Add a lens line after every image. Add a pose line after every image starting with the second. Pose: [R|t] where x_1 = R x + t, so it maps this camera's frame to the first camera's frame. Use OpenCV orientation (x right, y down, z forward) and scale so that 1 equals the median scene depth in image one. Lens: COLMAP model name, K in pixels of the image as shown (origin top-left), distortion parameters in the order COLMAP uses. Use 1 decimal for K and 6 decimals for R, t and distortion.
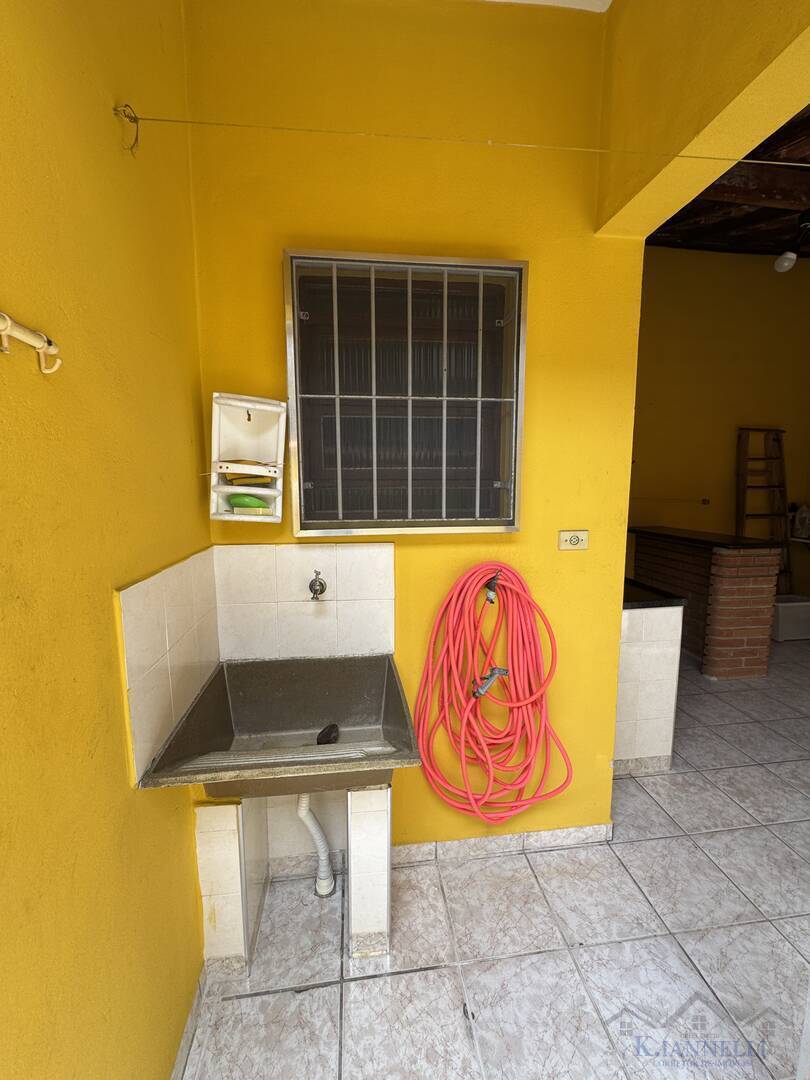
lens RADIAL K [[433.5, 0, 403.7], [0, 433.5, 542.1], [0, 0, 1]] dist [0.001775, -0.000313]
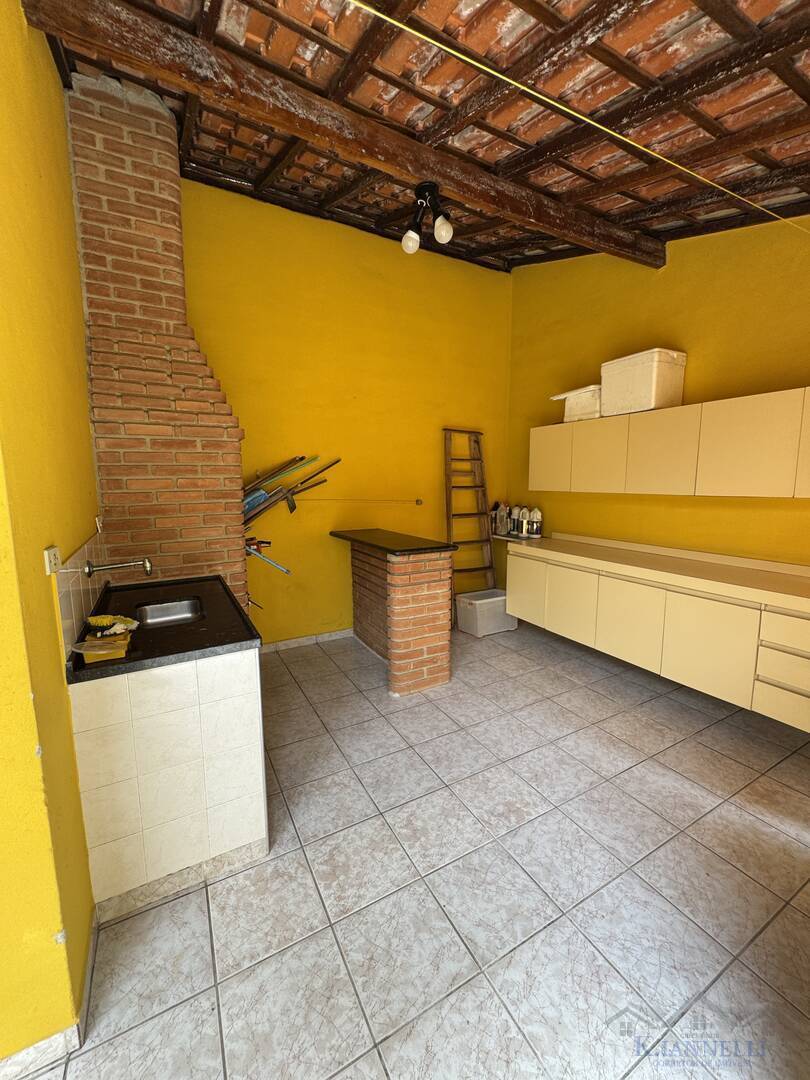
lens RADIAL K [[433.5, 0, 403.9], [0, 433.5, 542.6], [0, 0, 1]] dist [0.001775, -0.000313]
pose [[0.930916, -0.050254, 0.361759, 0.413127], [0.047804, 0.998733, 0.015726, -0.025160], [-0.362091, 0.002654, 0.932139, 0.129350]]
